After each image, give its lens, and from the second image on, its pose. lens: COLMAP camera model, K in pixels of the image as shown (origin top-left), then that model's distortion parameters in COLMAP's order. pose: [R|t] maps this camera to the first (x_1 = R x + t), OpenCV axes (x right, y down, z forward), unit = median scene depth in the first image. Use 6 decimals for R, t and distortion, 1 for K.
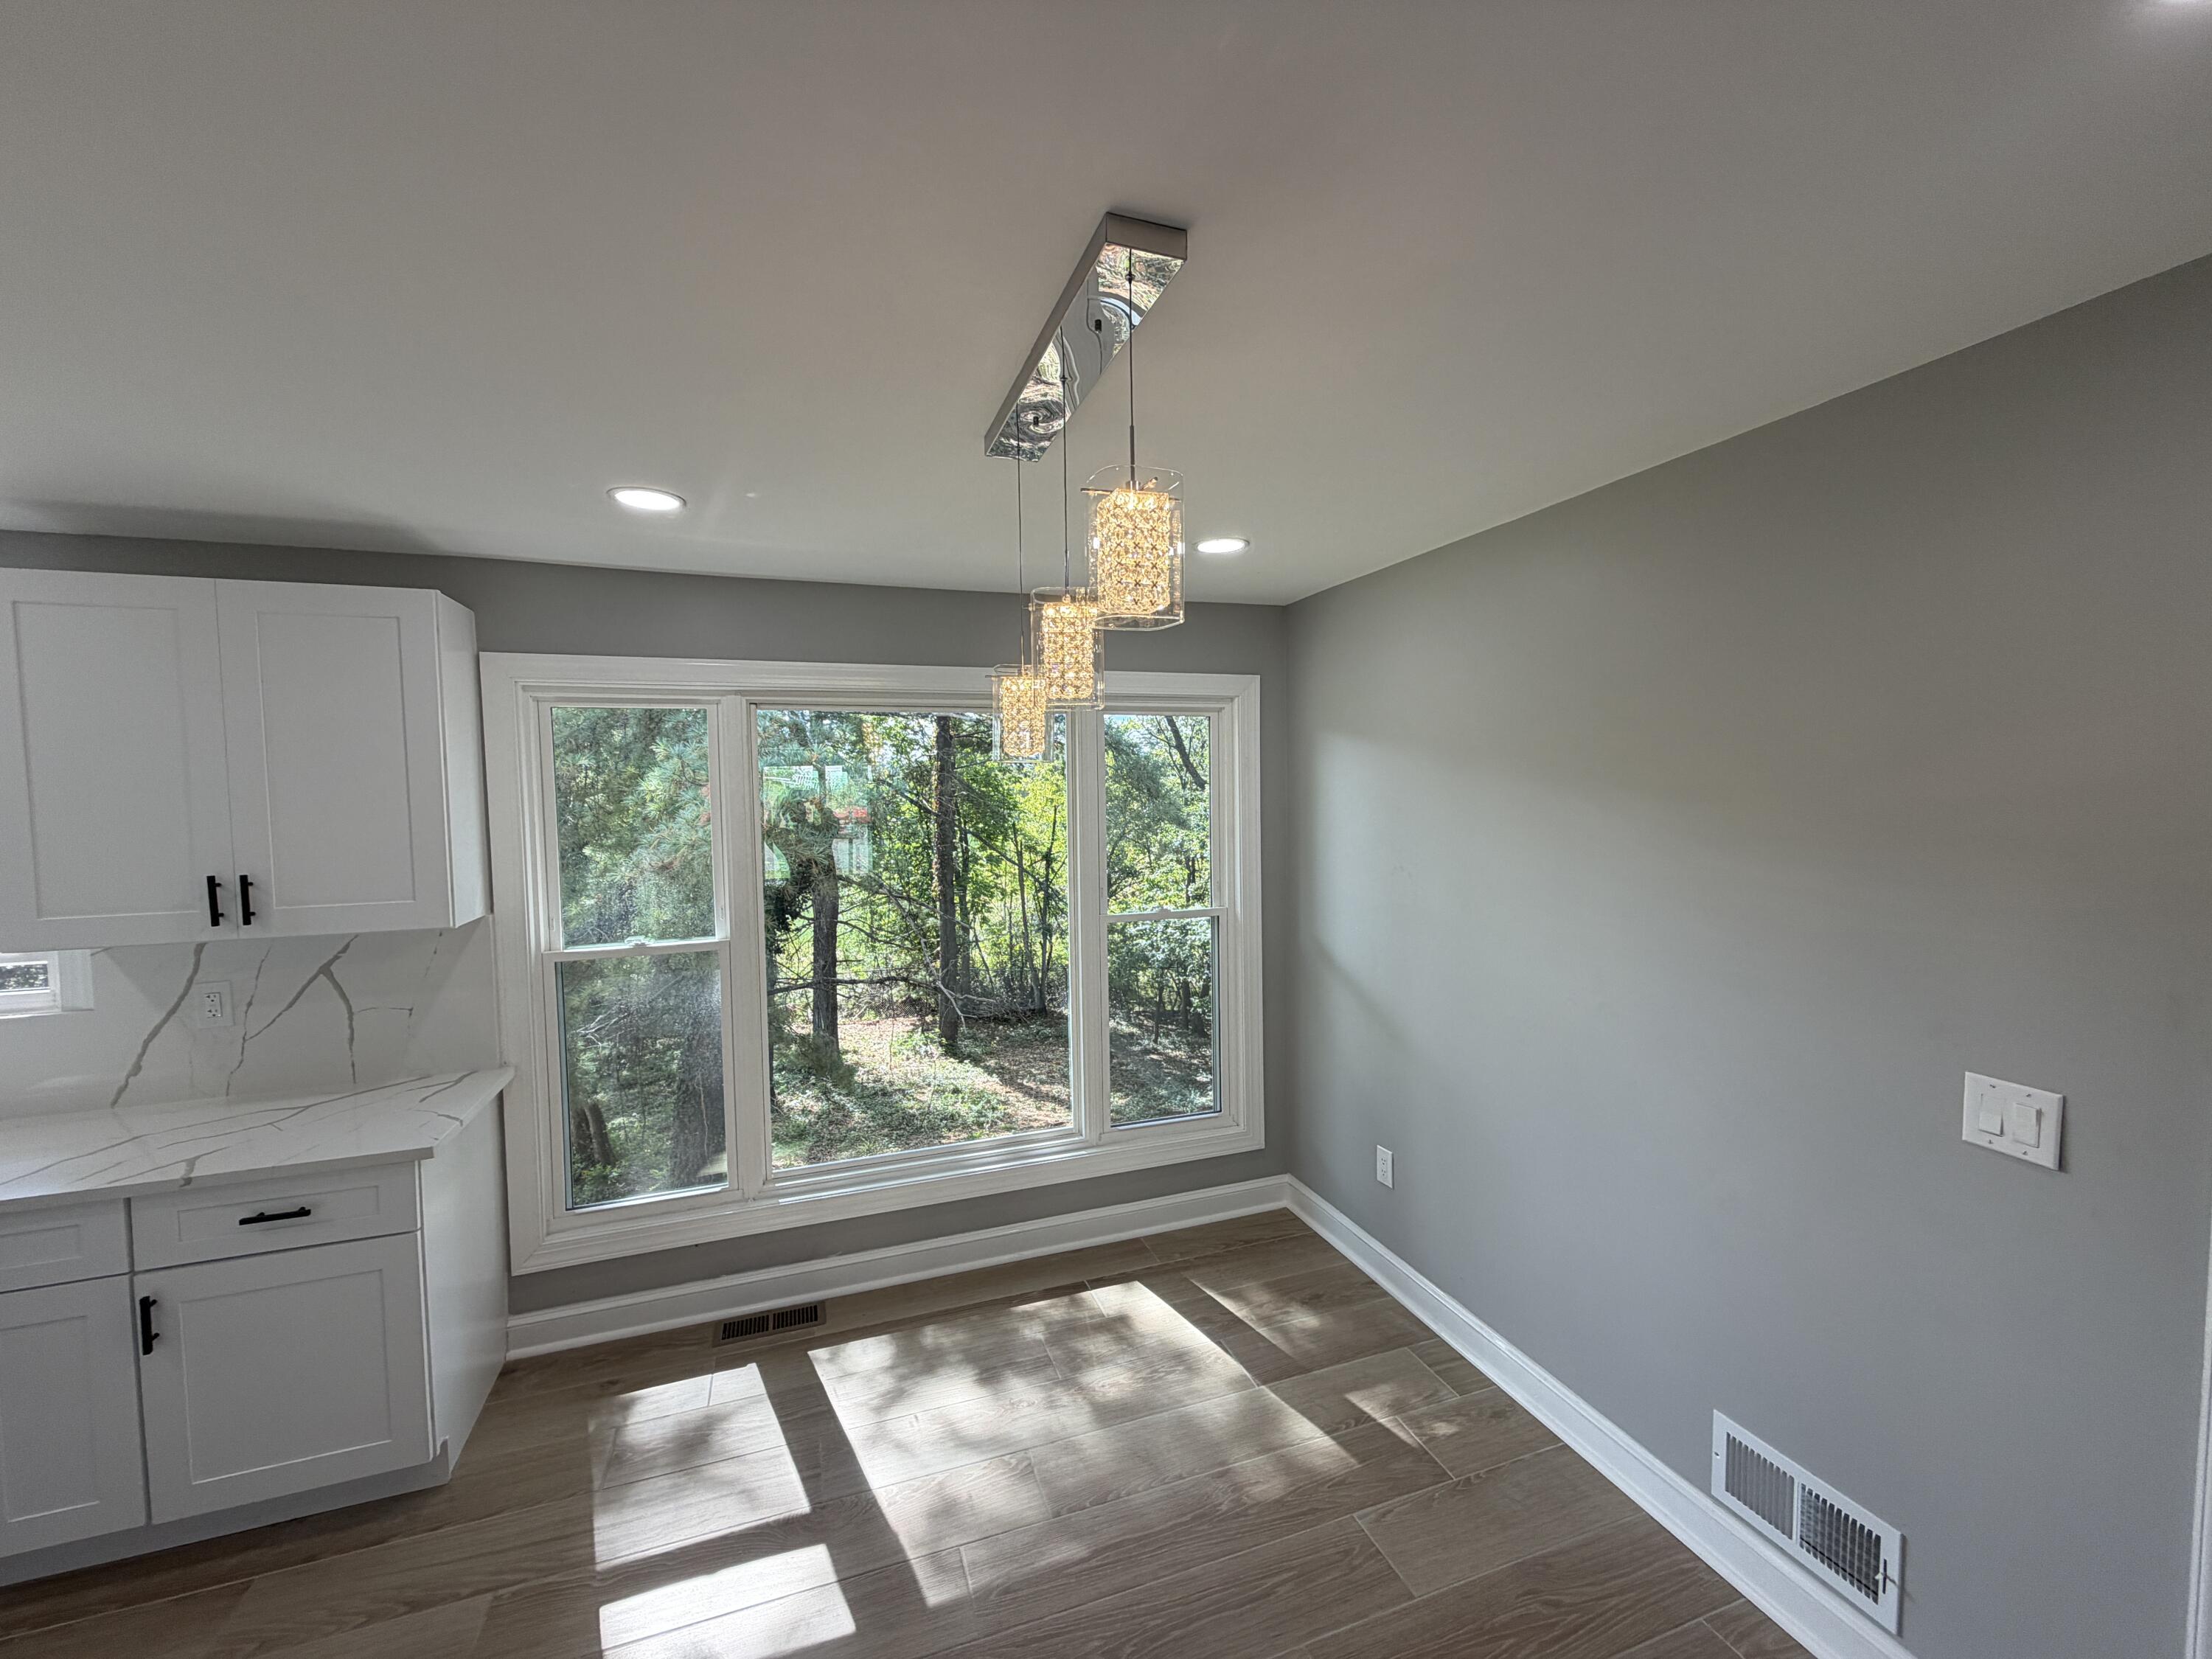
lens RADIAL K [[885.9, 0, 1103.2], [0, 885.9, 834.7], [0, 0, 1]] dist [-0.002009, 0.000183]
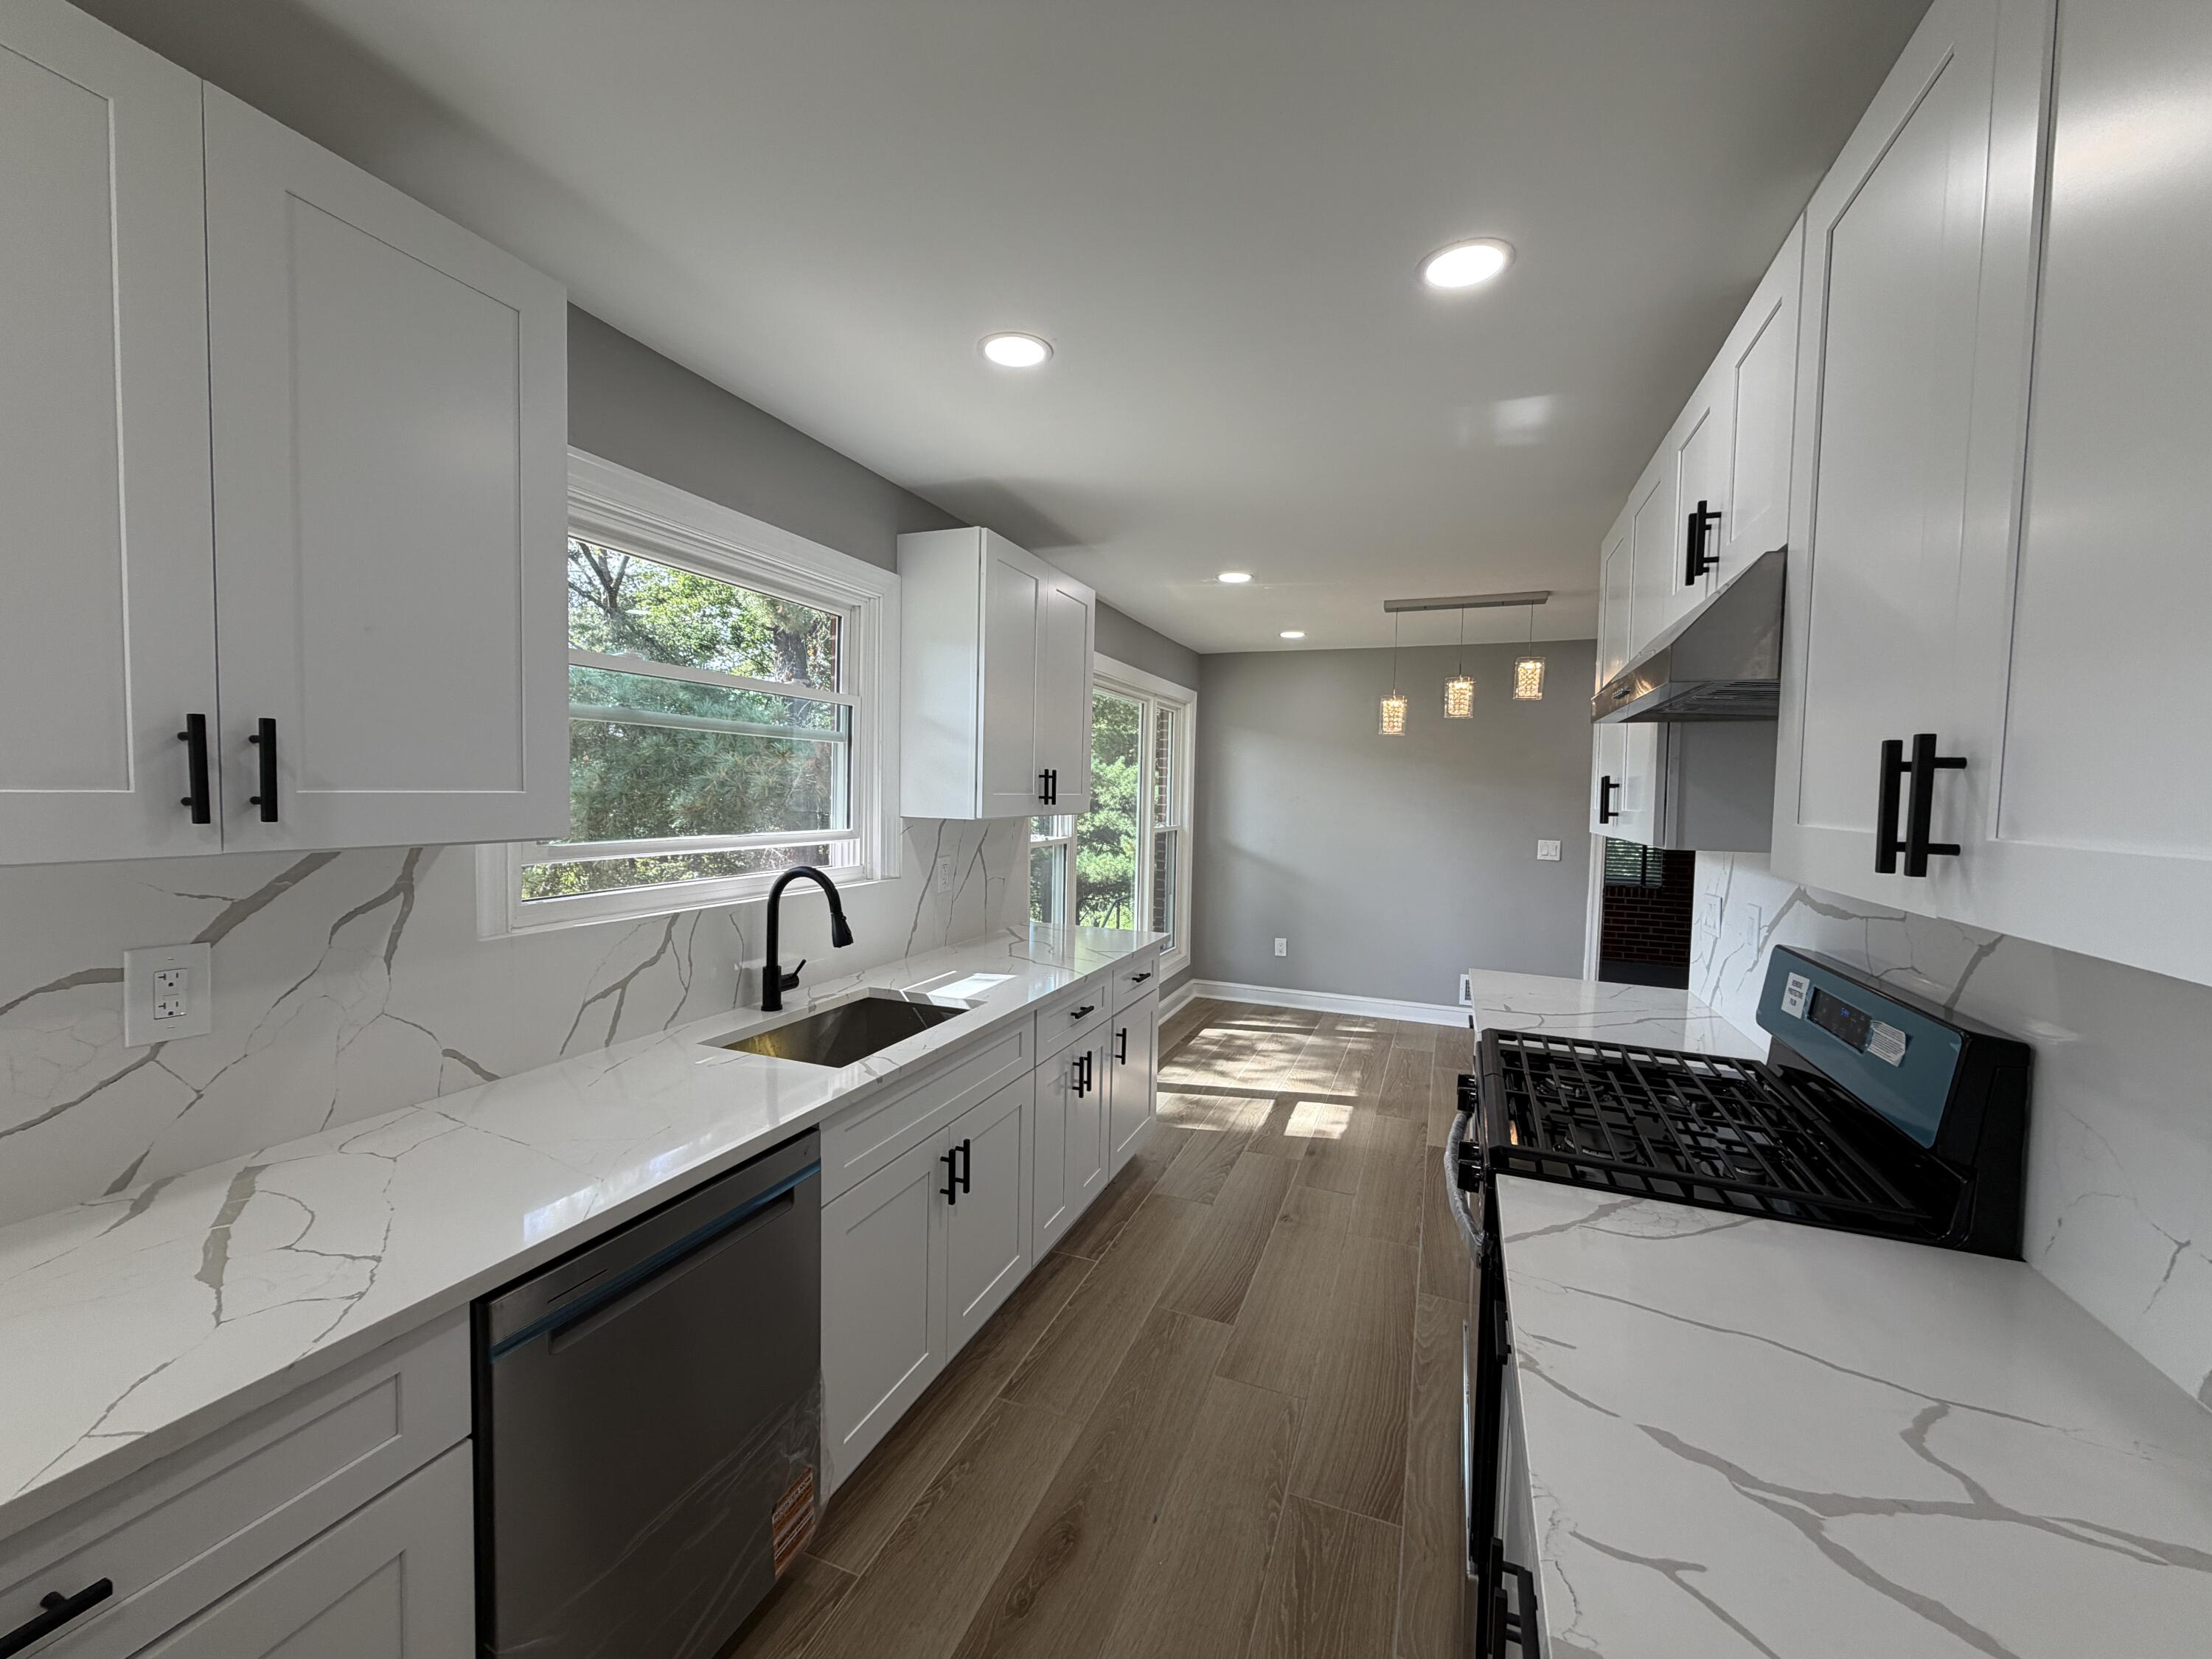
lens RADIAL K [[885.9, 0, 1091.0], [0, 885.9, 833.3], [0, 0, 1]] dist [-0.002009, 0.000183]
pose [[0.659161, -0.009738, 0.751939, -1.790669], [0.004442, 0.999949, 0.009055, 0.119356], [-0.751989, -0.002629, 0.659170, -0.007966]]
